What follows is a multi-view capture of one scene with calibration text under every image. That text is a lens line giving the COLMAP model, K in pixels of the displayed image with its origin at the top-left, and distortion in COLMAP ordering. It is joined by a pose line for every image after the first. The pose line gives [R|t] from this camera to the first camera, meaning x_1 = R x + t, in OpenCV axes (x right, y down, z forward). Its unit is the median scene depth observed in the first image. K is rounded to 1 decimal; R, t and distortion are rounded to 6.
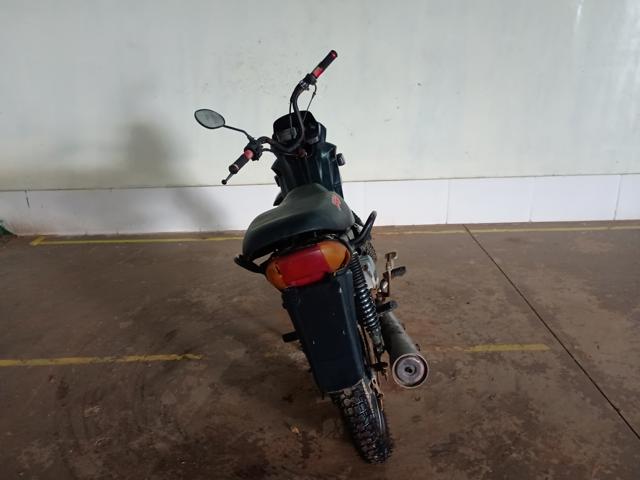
lens RADIAL K [[541.7, 0, 322.5], [0, 541.7, 234.9], [0, 0, 1]] dist [0.049652, -0.075193]
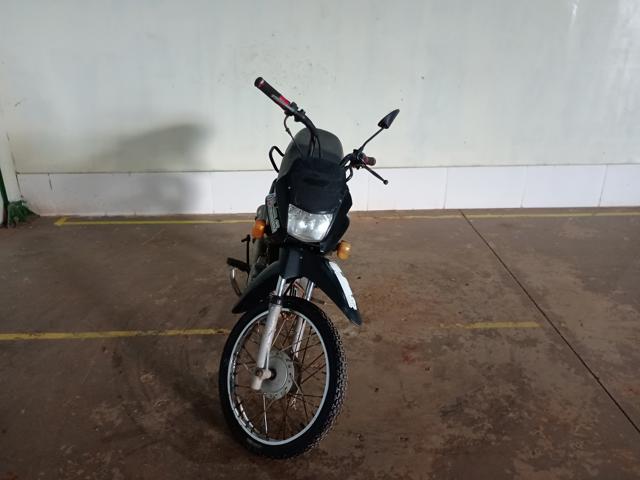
lens RADIAL K [[541.7, 0, 317.7], [0, 541.7, 241.2], [0, 0, 1]] dist [0.049652, -0.075193]
pose [[0.999744, 0.008819, 0.020822, -0.058978], [-0.010074, 0.998090, 0.060944, -0.026770], [-0.020245, -0.061139, 0.997924, -0.095700]]
